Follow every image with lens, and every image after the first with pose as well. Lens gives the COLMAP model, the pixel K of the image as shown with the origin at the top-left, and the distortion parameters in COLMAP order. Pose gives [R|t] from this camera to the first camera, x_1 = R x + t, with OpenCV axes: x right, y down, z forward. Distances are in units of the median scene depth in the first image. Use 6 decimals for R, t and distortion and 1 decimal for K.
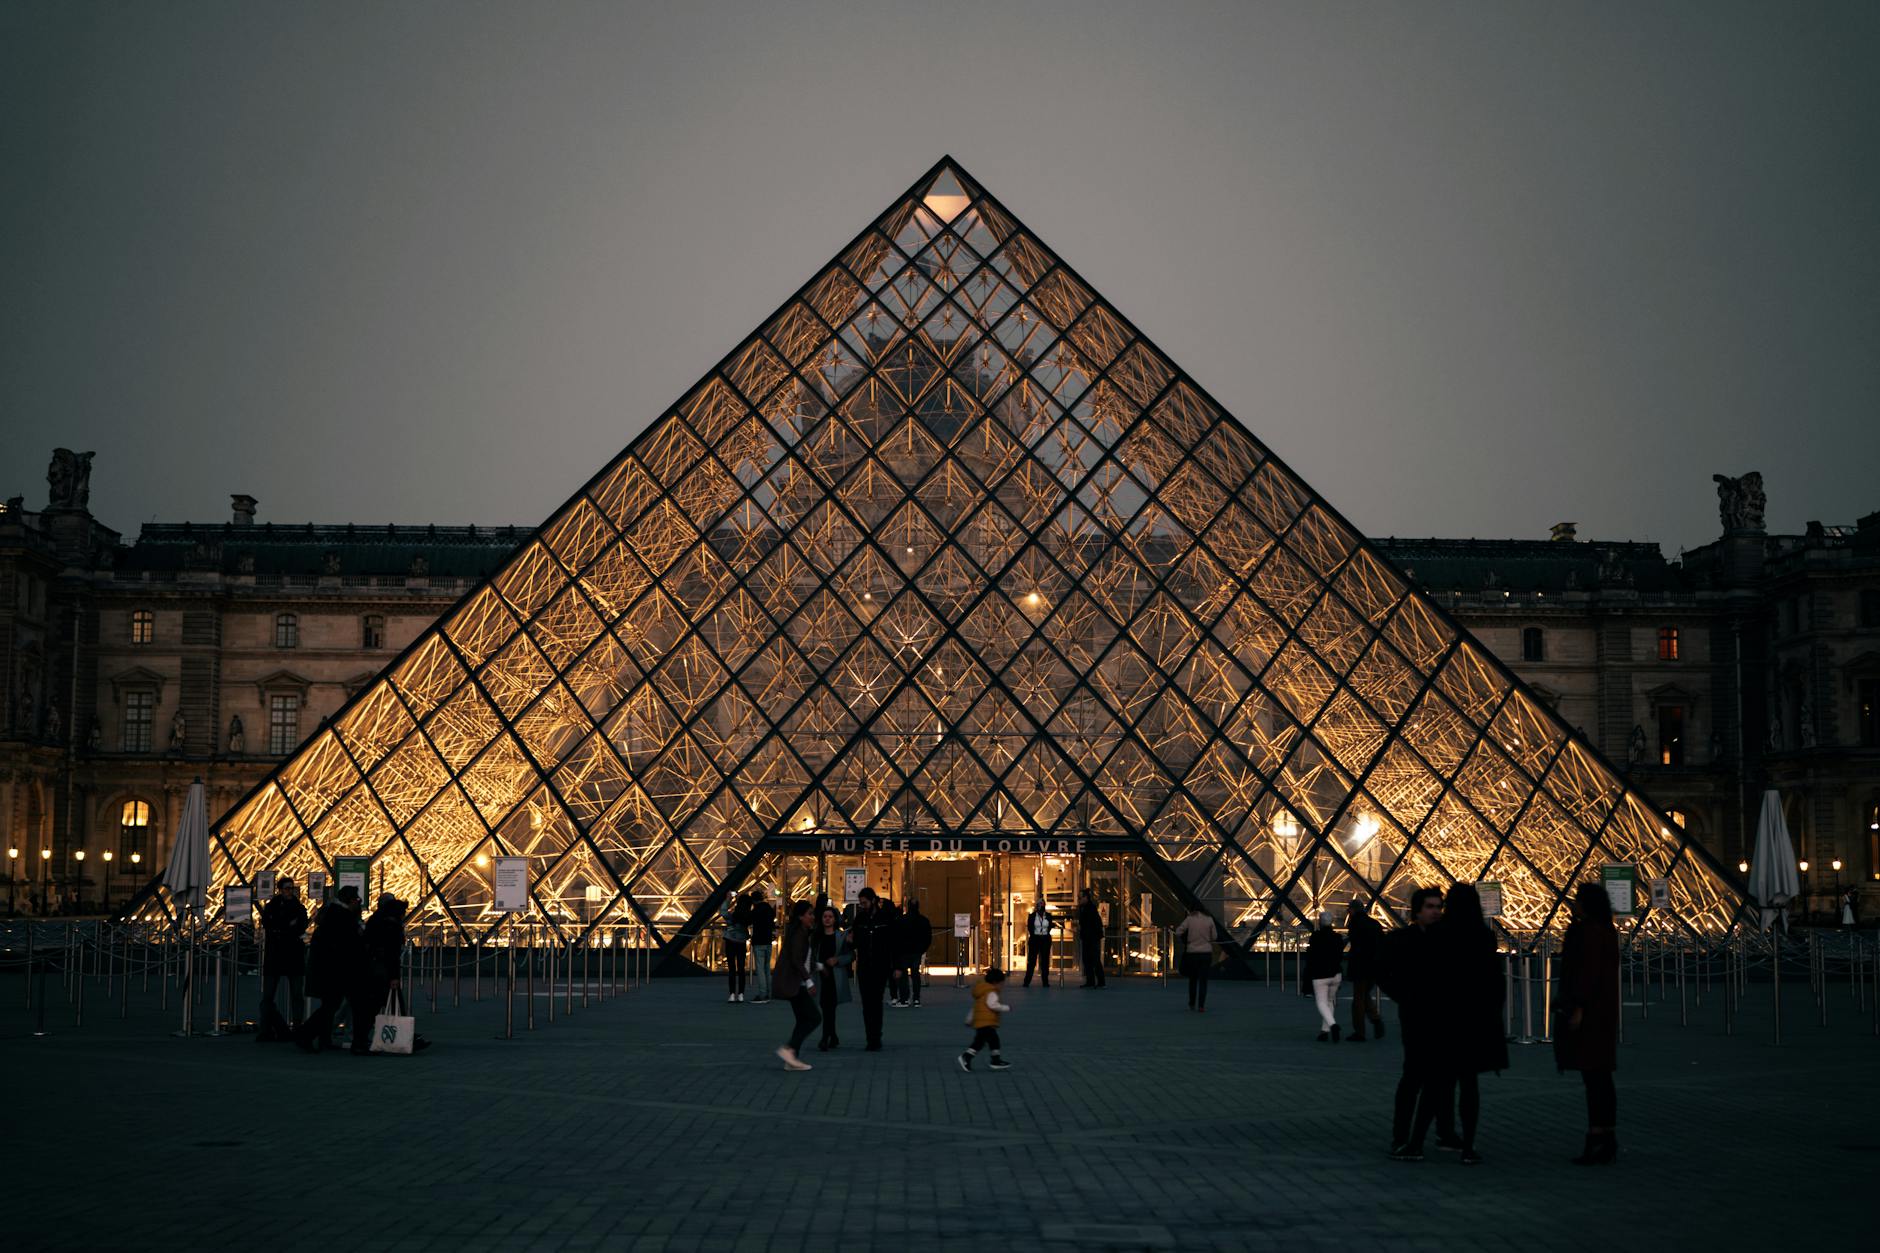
lens RADIAL K [[2667.3, 0, 940.0], [0, 2667.3, 626.5], [0, 0, 1]] dist [0.013733, 0.040477]
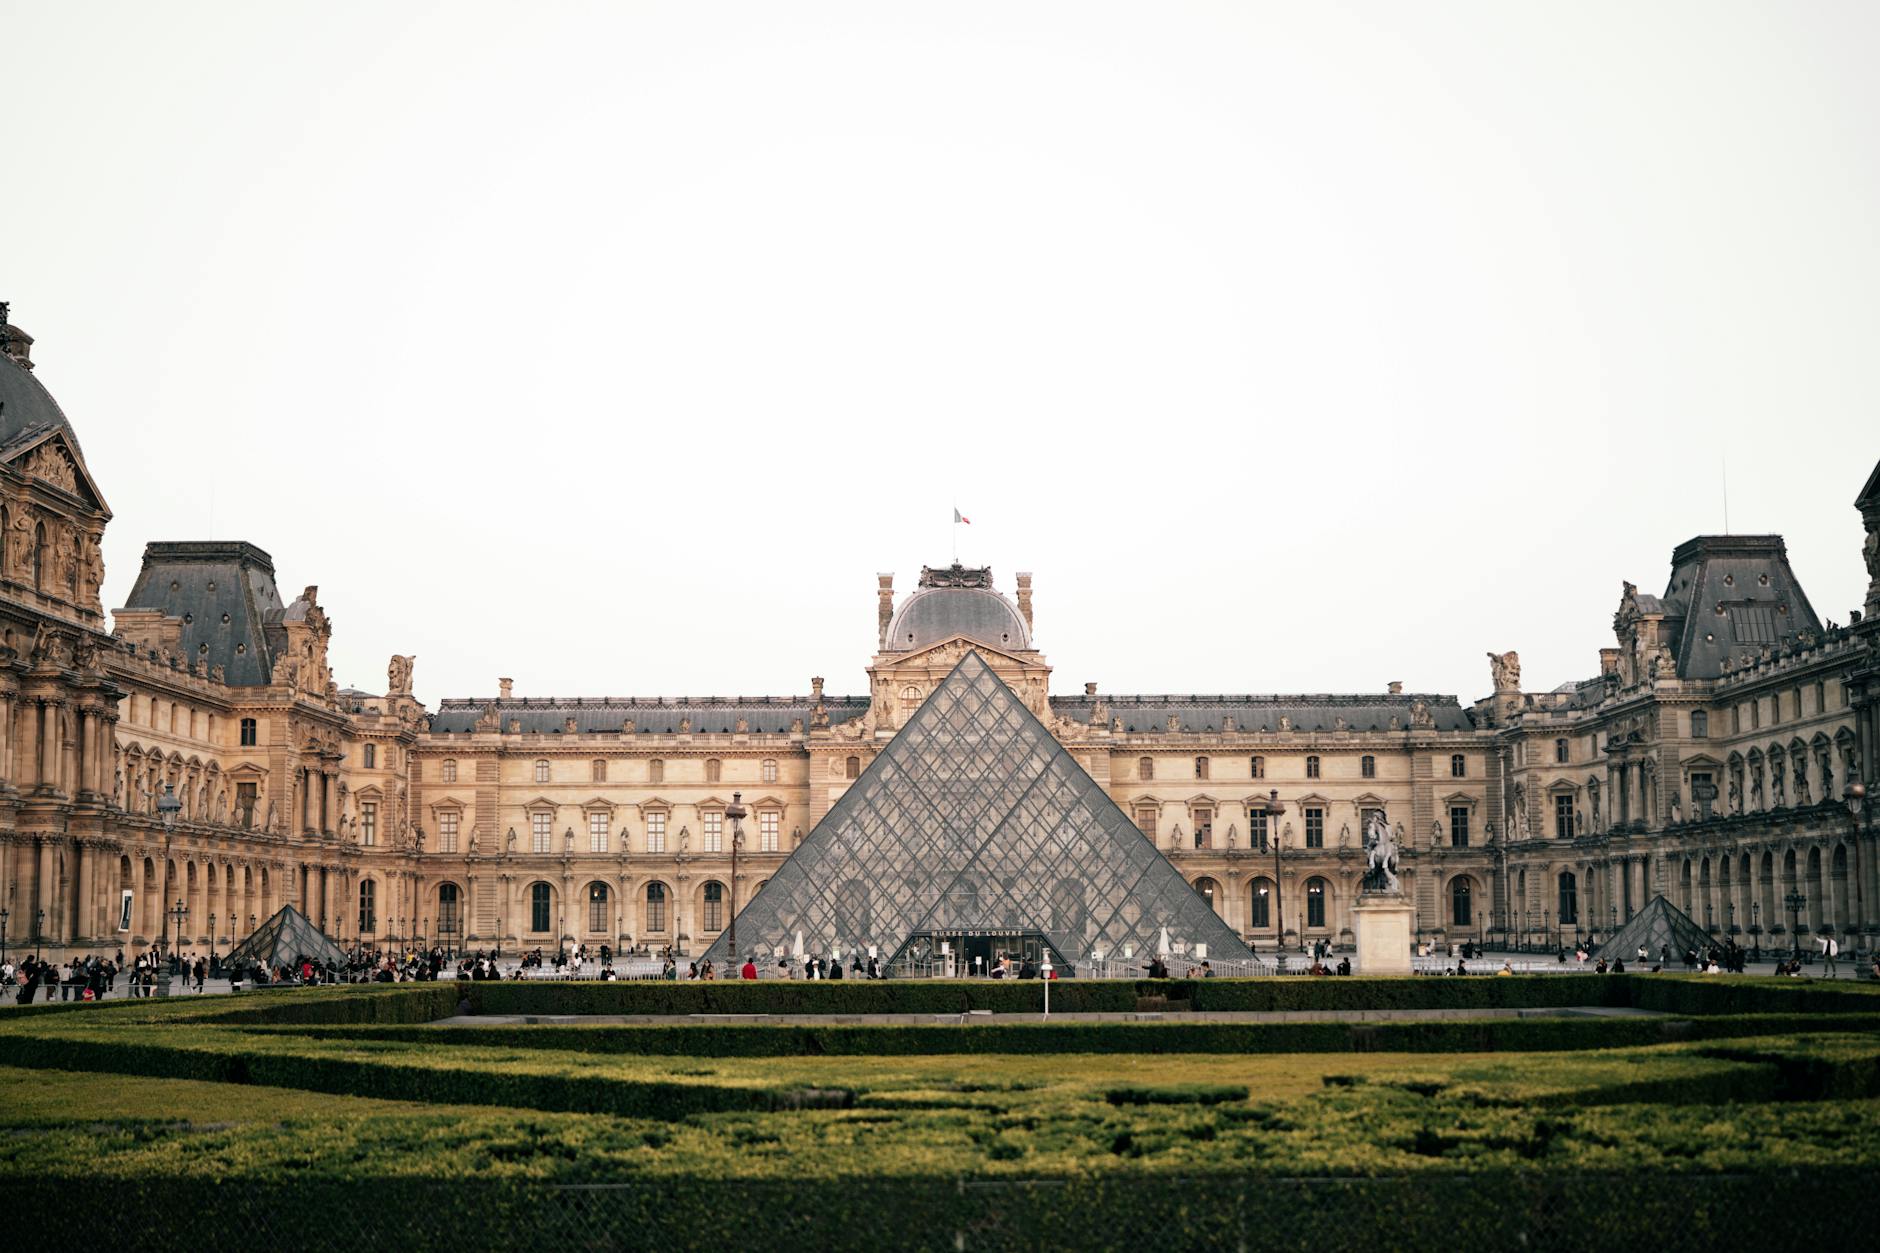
lens RADIAL K [[2667.3, 0, 940.0], [0, 2667.3, 626.5], [0, 0, 1]] dist [0.013733, 0.040477]
pose [[0.999824, -0.014346, -0.012057, 0.000823], [0.014194, 0.999820, -0.012589, -0.058378], [0.012235, 0.012416, 0.999848, -0.517173]]
